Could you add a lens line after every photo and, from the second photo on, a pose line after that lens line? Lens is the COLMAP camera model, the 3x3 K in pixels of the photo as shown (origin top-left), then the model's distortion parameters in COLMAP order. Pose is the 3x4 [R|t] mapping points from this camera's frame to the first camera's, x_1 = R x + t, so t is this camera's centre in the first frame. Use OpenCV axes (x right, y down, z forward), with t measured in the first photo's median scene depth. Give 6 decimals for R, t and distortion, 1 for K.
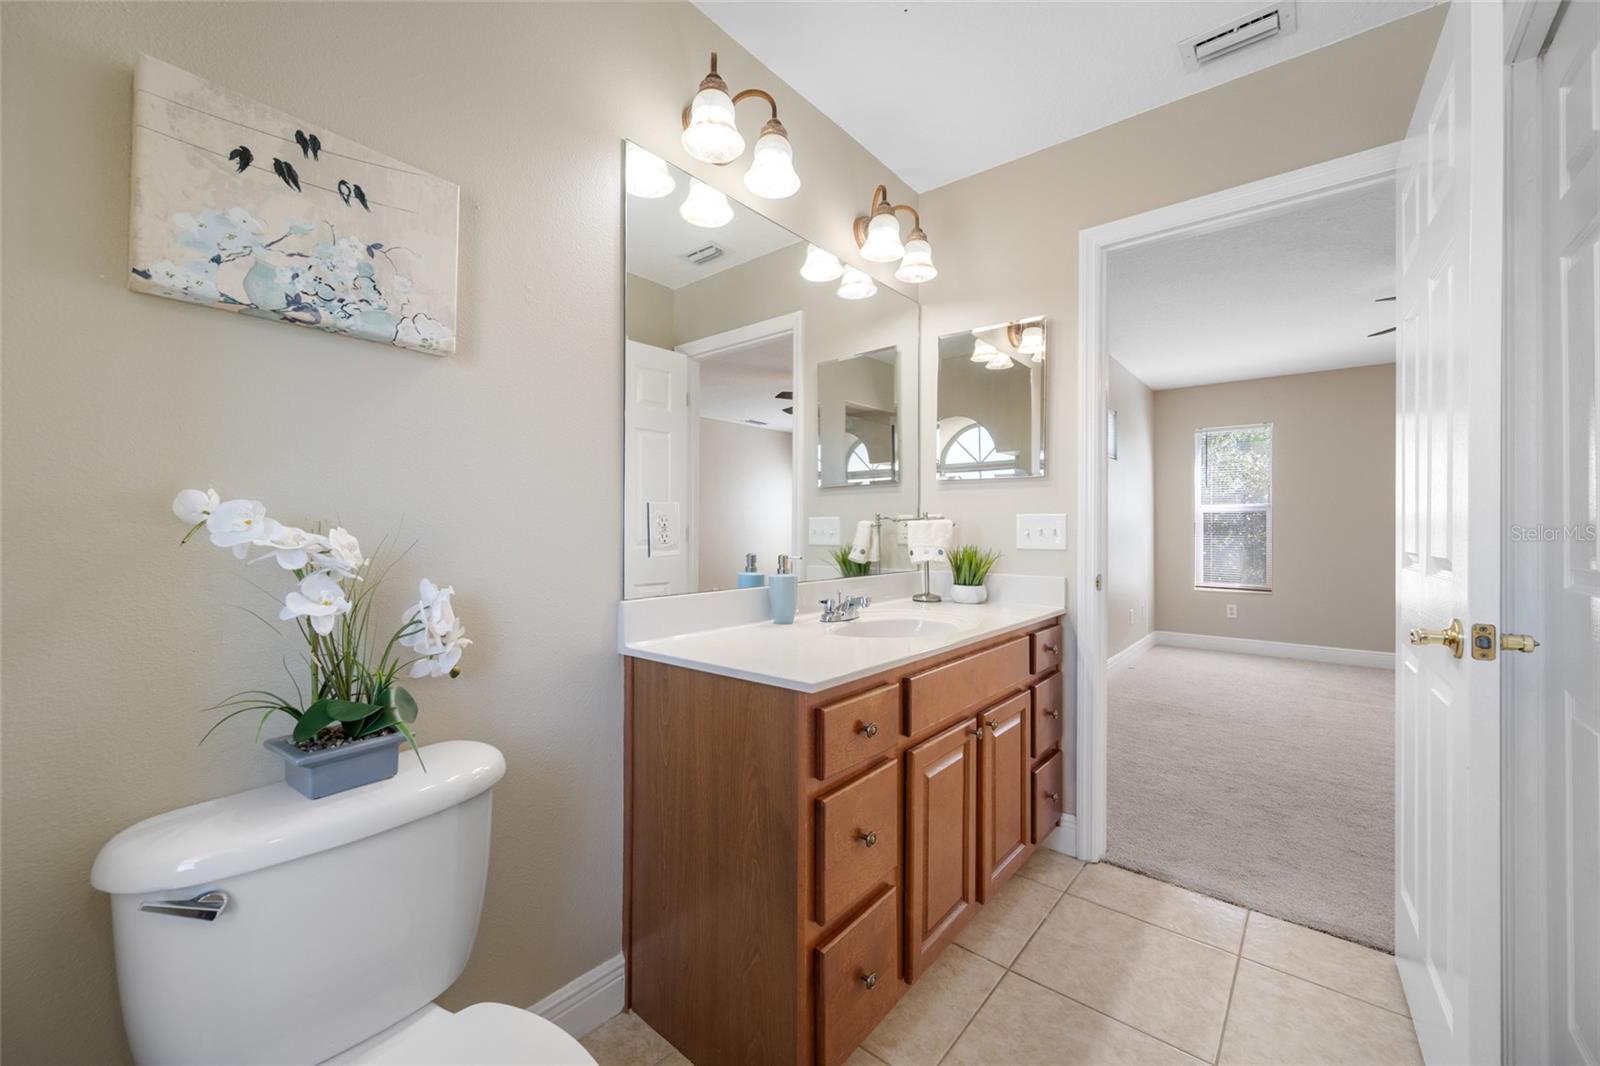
lens RADIAL K [[627.2, 0, 801.6], [0, 627.2, 526.0], [0, 0, 1]] dist [0.006450, 0.000058]
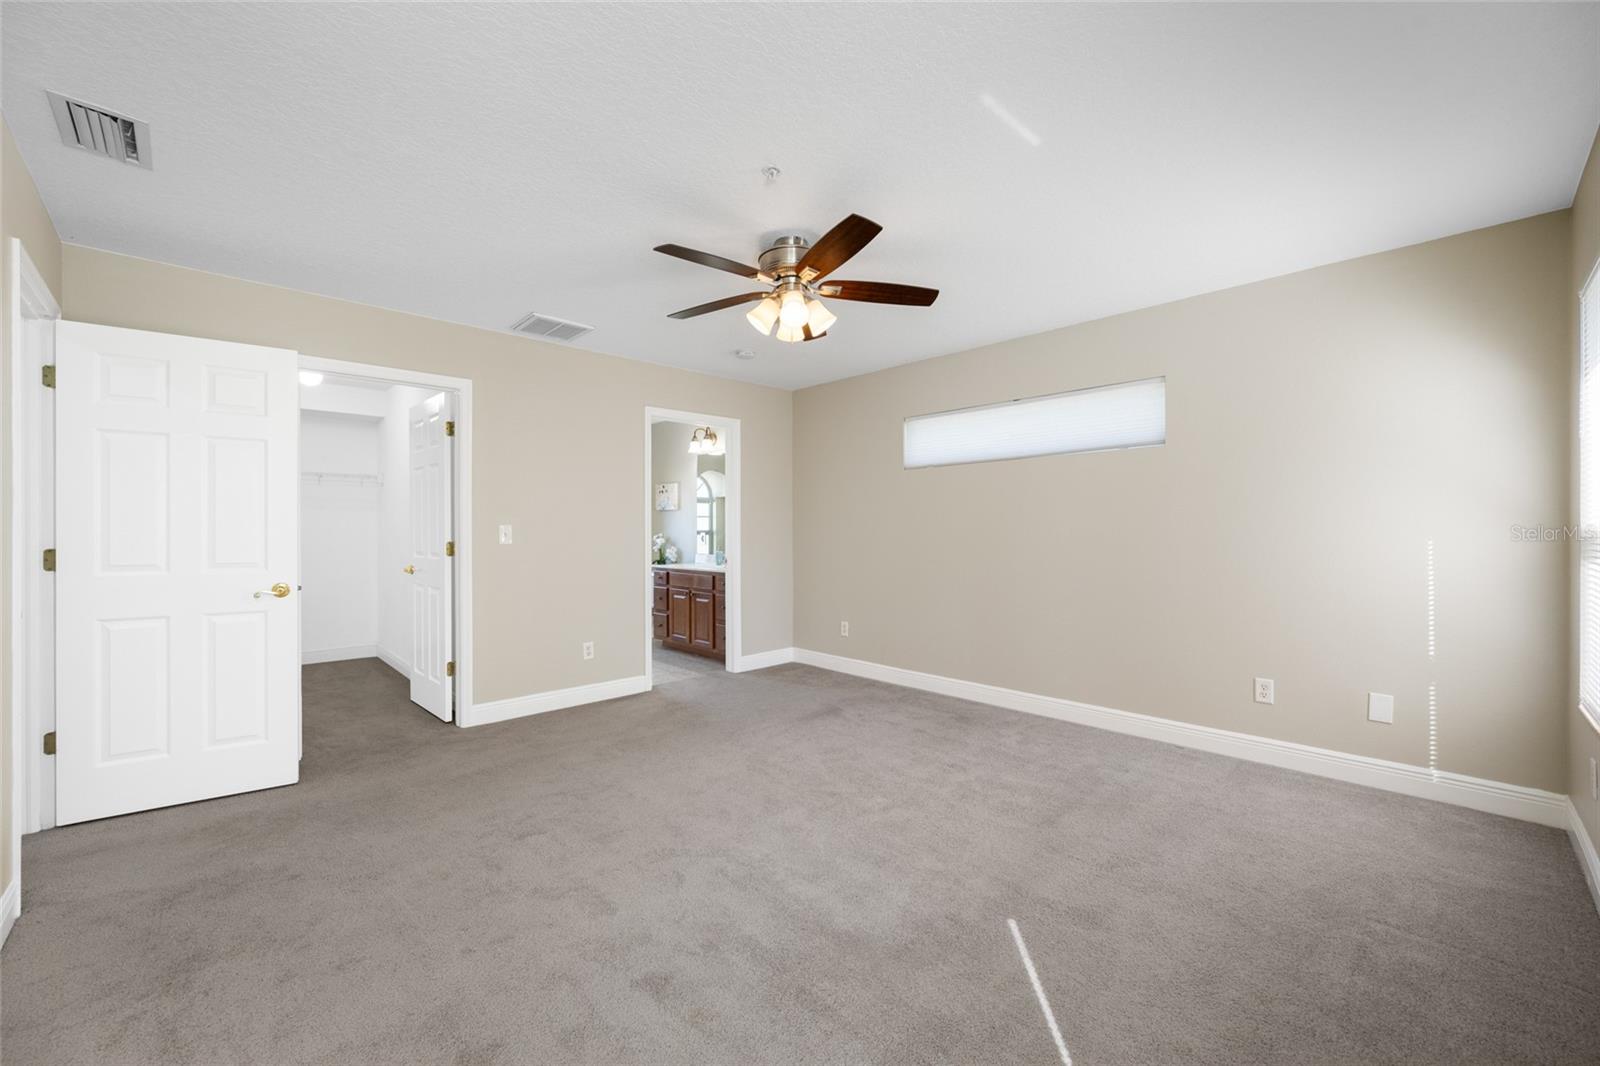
lens RADIAL K [[627.2, 0, 801.6], [0, 627.2, 526.0], [0, 0, 1]] dist [0.006450, 0.000058]
pose [[-0.116297, -0.013025, -0.993129, 6.099072], [0.003783, 0.999901, -0.013557, -0.030864], [0.993207, -0.005334, -0.116236, 3.312923]]
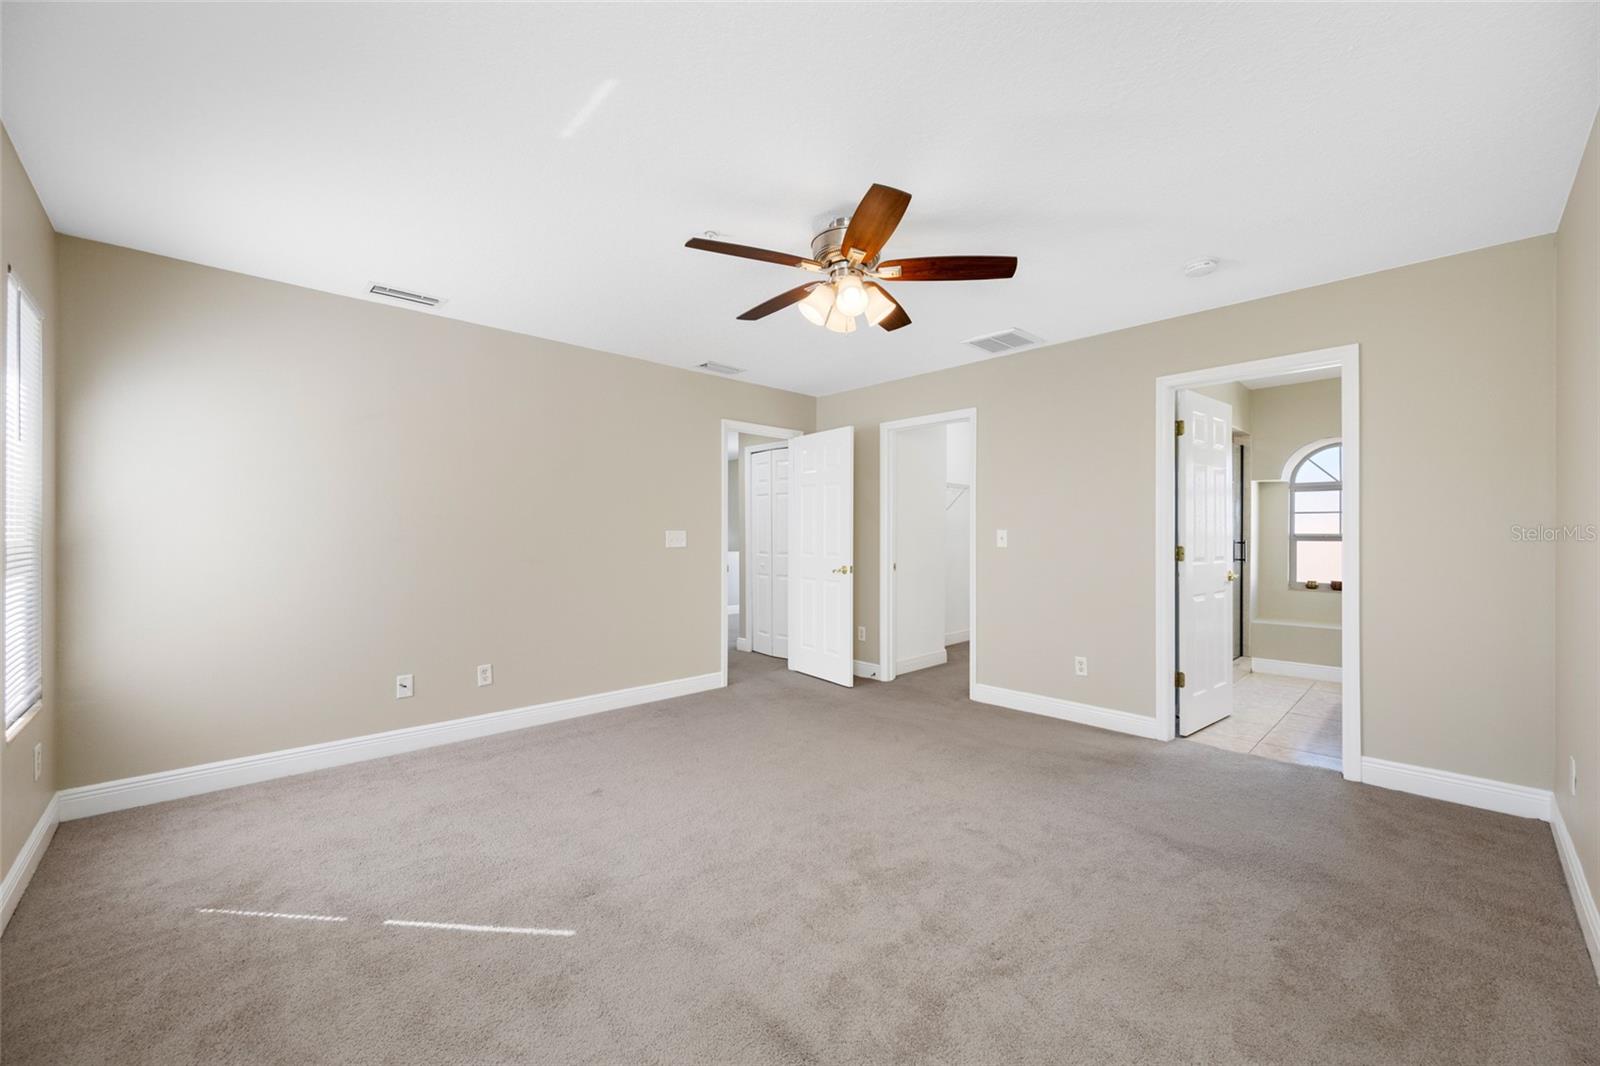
lens RADIAL K [[600.5, 0, 781.0], [0, 600.5, 531.4], [0, 0, 1]] dist [-0.000485, -0.000097]
pose [[-0.994914, -0.004559, 0.100621, 3.604795], [-0.004807, 0.999986, -0.002215, -0.069289], [-0.100610, -0.002688, -0.994922, 5.224286]]
